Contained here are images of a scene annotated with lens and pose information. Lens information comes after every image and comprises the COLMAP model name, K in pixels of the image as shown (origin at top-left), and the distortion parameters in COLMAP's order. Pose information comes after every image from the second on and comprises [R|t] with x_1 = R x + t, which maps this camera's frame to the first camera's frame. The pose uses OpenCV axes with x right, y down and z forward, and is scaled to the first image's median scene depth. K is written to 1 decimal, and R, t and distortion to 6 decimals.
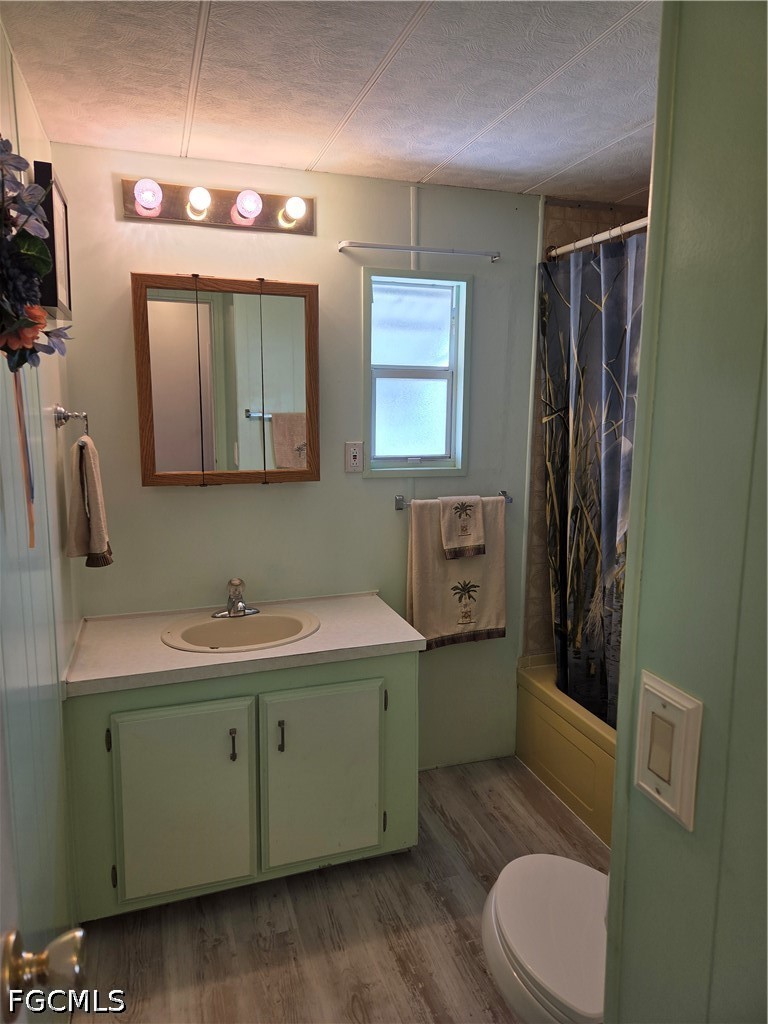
lens RADIAL K [[691.8, 0, 381.3], [0, 691.8, 518.5], [0, 0, 1]] dist [0.061899, -0.046542]
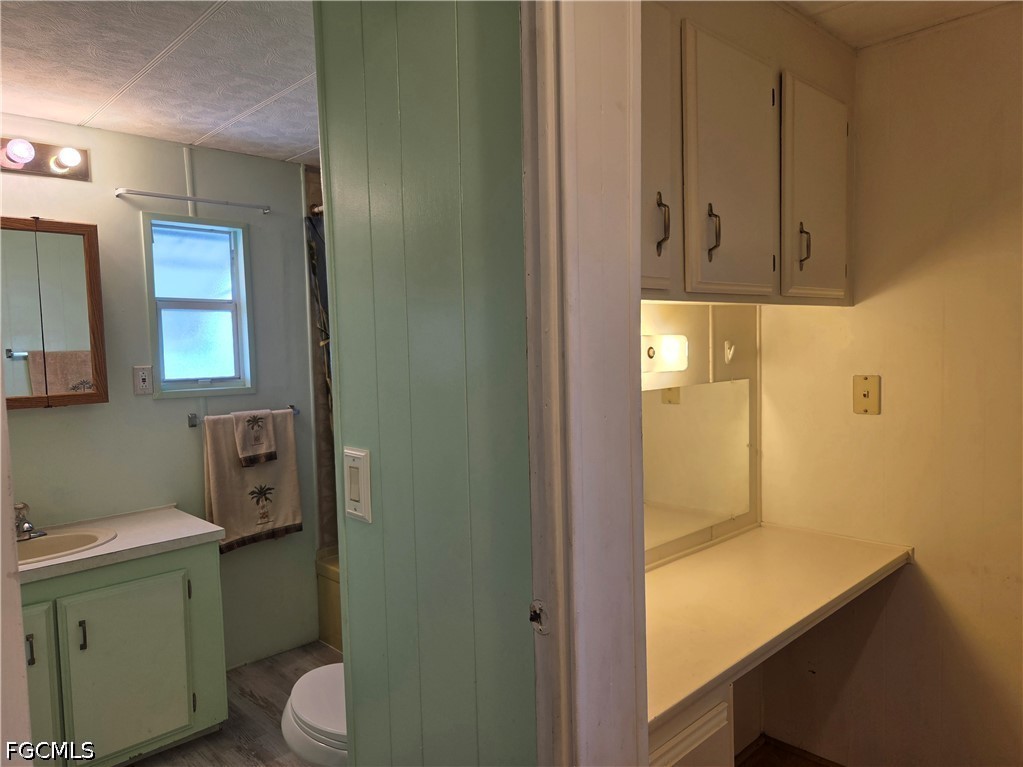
lens RADIAL K [[691.1, 0, 495.3], [0, 691.1, 389.2], [0, 0, 1]] dist [0.061899, -0.046542]
pose [[0.904549, -0.057569, 0.422464, -0.004749], [0.101473, 0.991439, -0.082164, 0.072902], [-0.414118, 0.117191, 0.902648, -0.220754]]
